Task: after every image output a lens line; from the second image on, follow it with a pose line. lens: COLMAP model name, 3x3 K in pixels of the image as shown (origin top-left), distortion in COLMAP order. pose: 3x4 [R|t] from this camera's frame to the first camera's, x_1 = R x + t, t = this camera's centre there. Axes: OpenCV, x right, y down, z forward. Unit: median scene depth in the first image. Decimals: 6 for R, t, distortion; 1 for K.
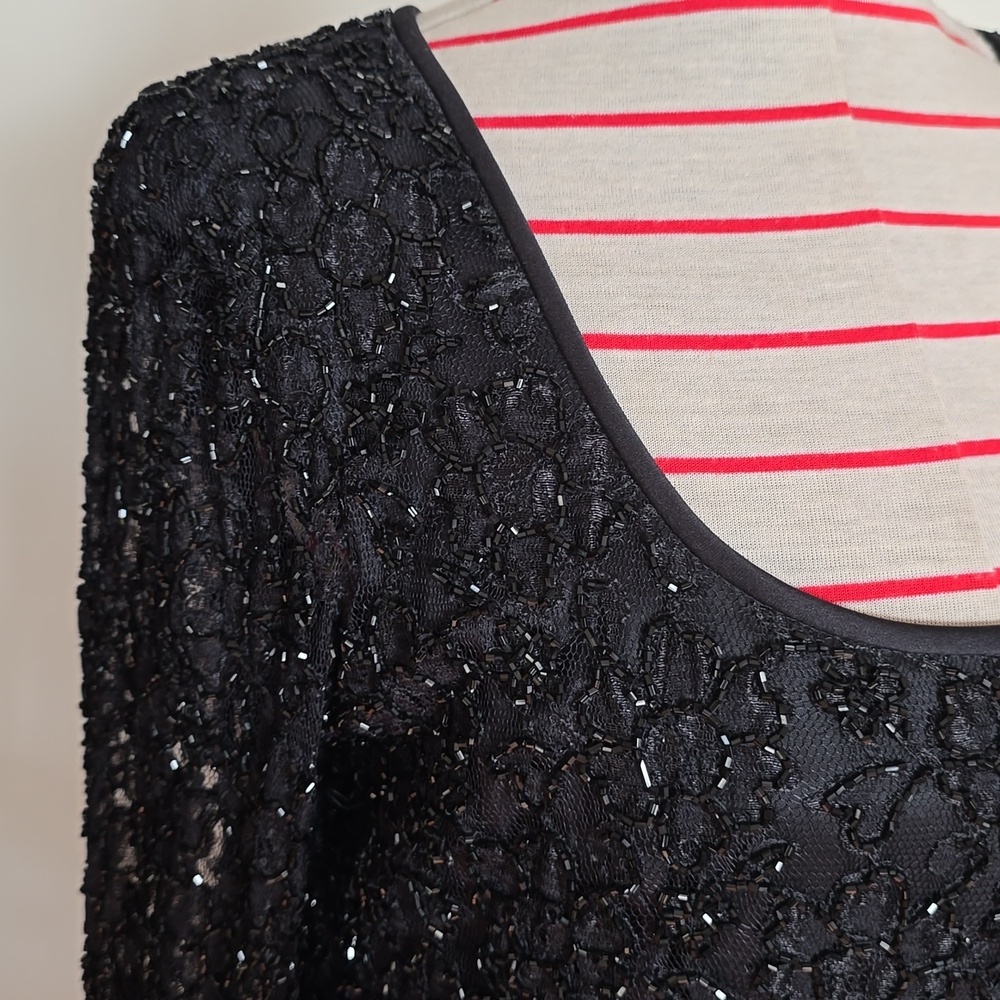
lens RADIAL K [[1442.7, 0, 500.0], [0, 1442.7, 500.0], [0, 0, 1]] dist [0.195111, -0.608455]
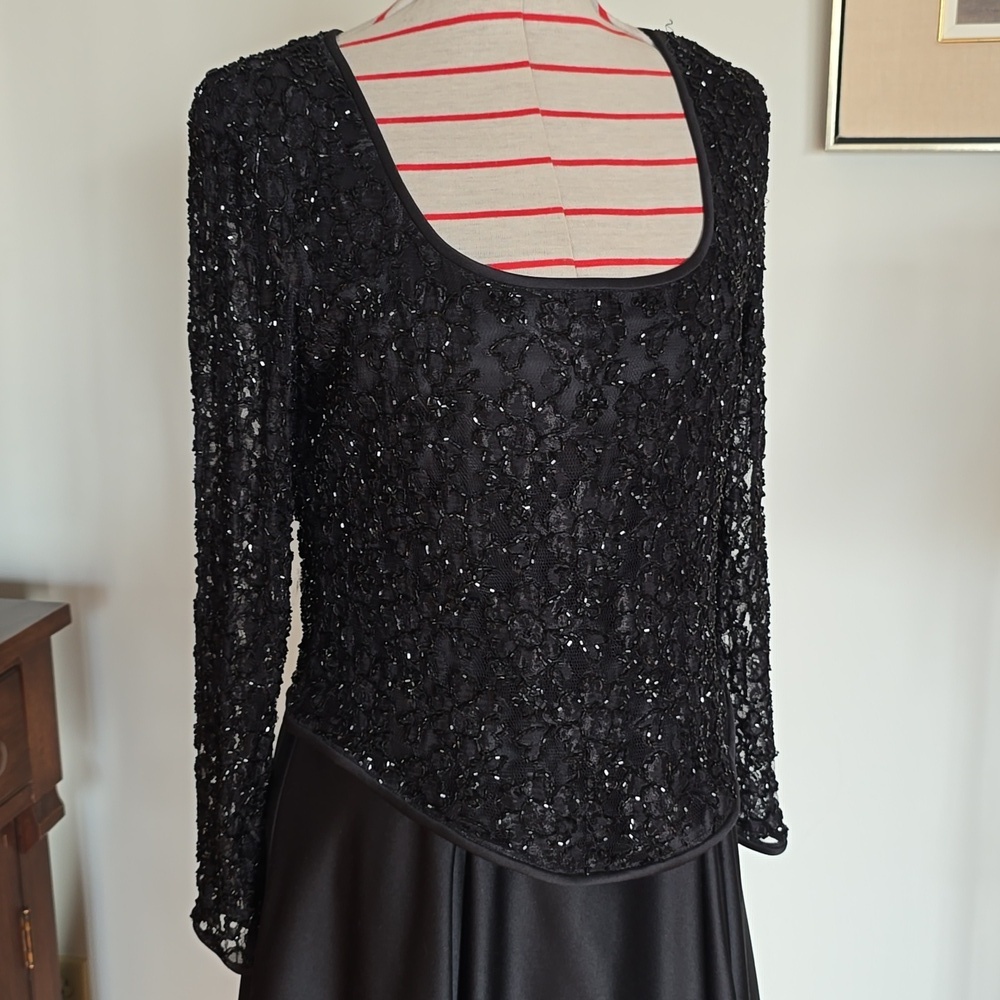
lens RADIAL K [[1442.7, 0, 500.0], [0, 1442.7, 500.0], [0, 0, 1]] dist [0.195111, -0.608455]
pose [[0.995043, -0.027035, -0.095705, 0.412999], [0.023458, 0.998991, -0.038303, 0.489787], [0.096644, 0.035868, 0.994672, -1.204760]]
